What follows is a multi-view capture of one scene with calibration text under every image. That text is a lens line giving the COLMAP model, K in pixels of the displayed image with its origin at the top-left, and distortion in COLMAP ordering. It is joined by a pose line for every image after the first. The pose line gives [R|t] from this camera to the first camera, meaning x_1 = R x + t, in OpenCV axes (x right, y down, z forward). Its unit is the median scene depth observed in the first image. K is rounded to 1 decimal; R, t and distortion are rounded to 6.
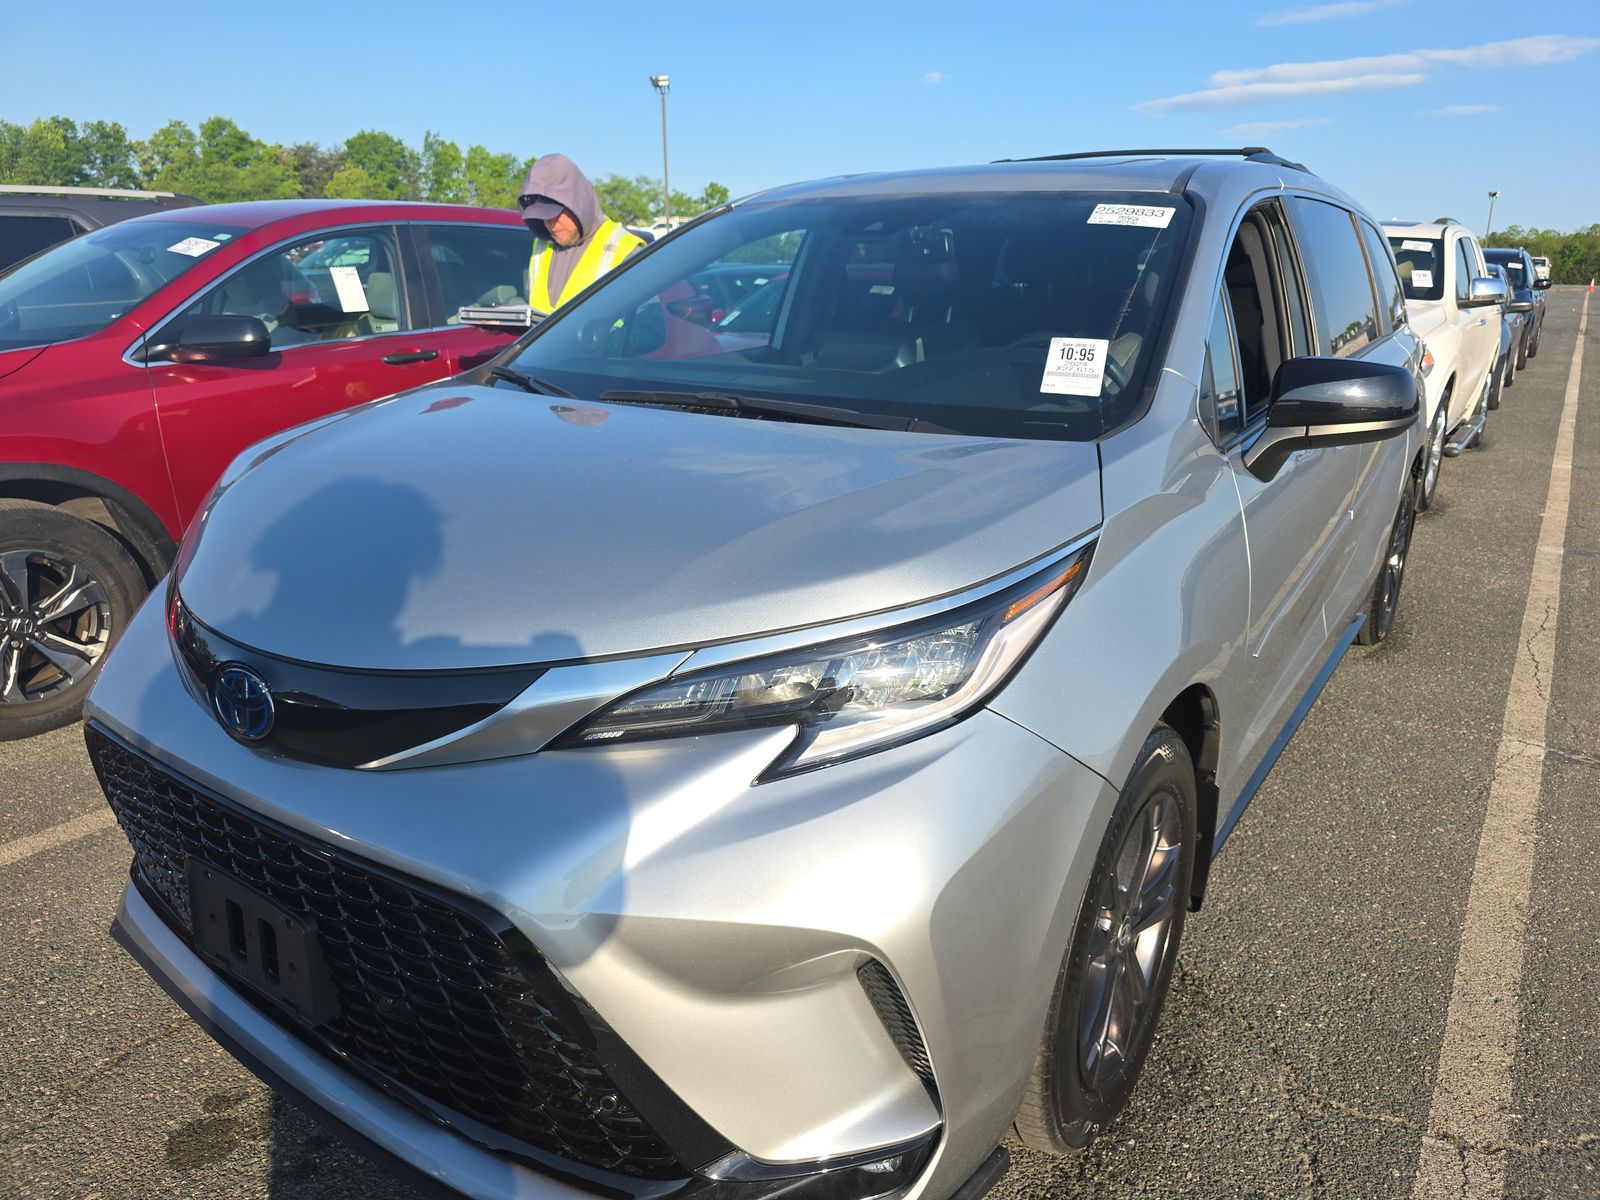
lens RADIAL K [[1061.9, 0, 792.8], [0, 1061.9, 589.5], [0, 0, 1]] dist [0.026358, -0.019273]
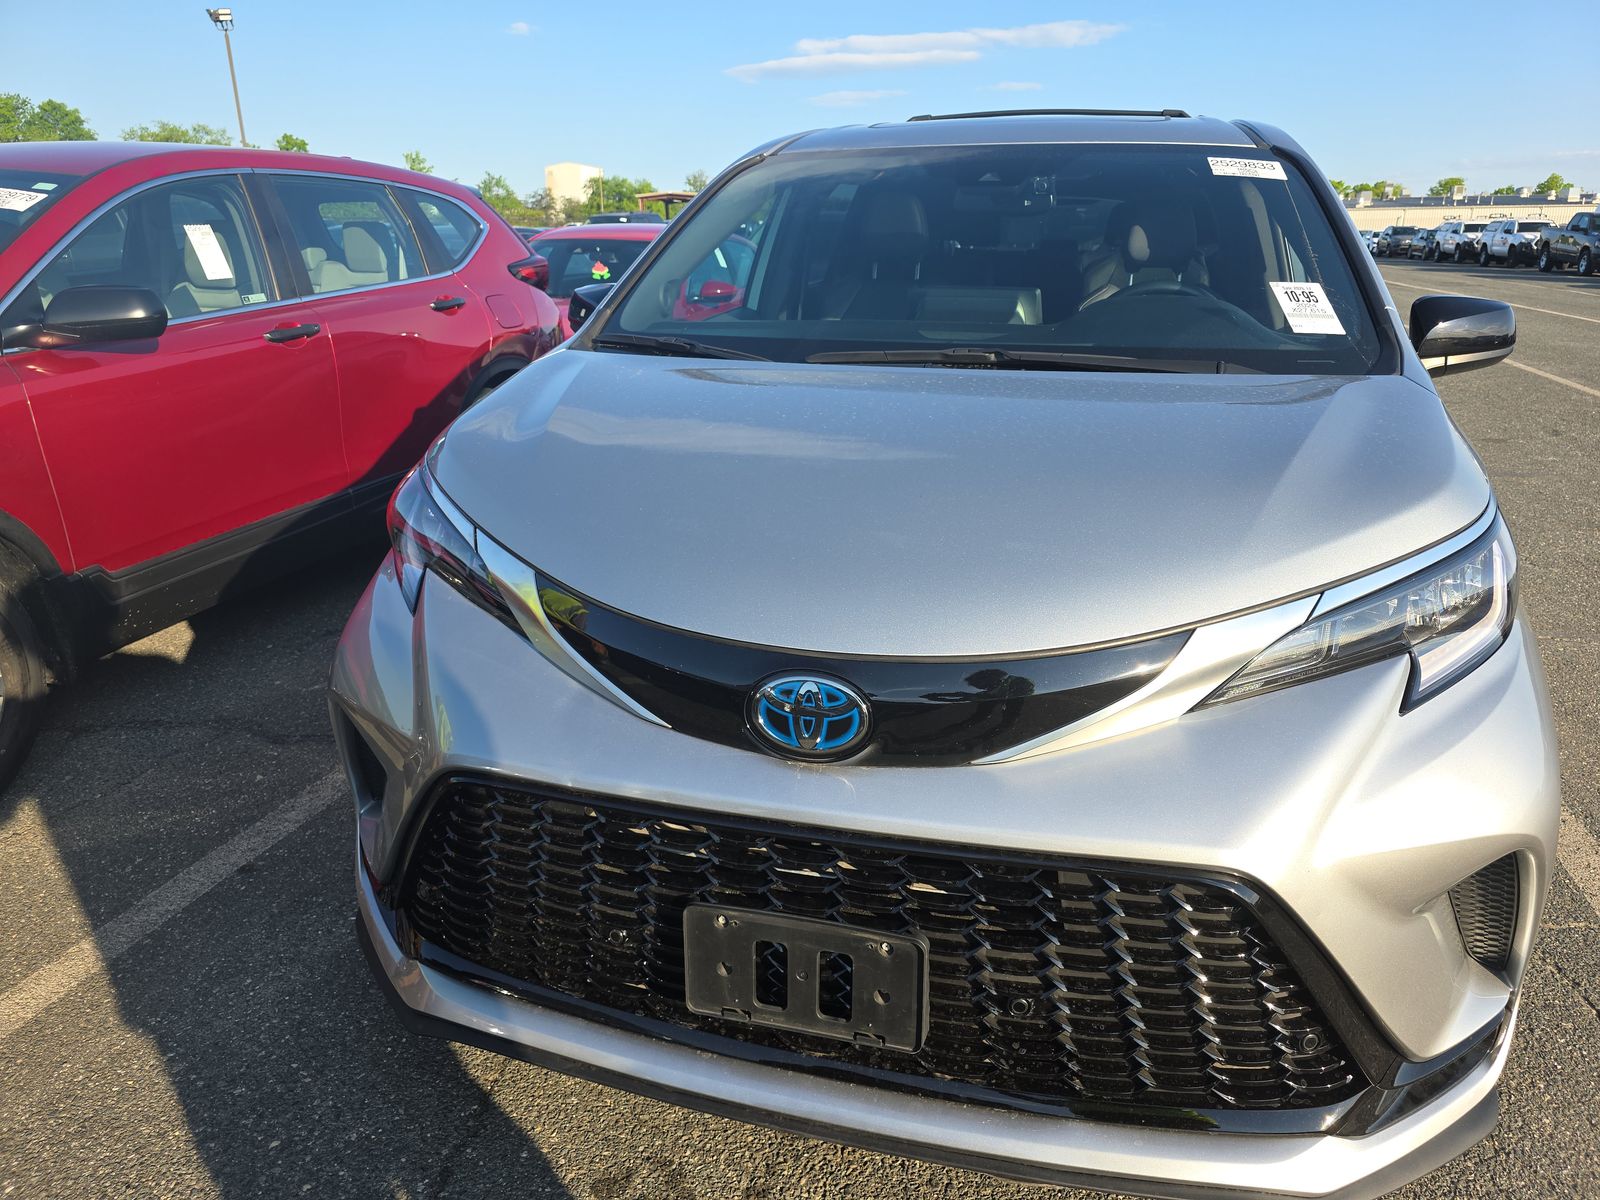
lens RADIAL K [[1061.9, 0, 795.7], [0, 1061.9, 611.2], [0, 0, 1]] dist [0.026358, -0.019273]
pose [[0.942327, -0.117105, 0.313540, -0.303514], [0.101559, 0.992669, 0.065525, -0.014779], [-0.318915, -0.029903, 0.947312, 0.068052]]
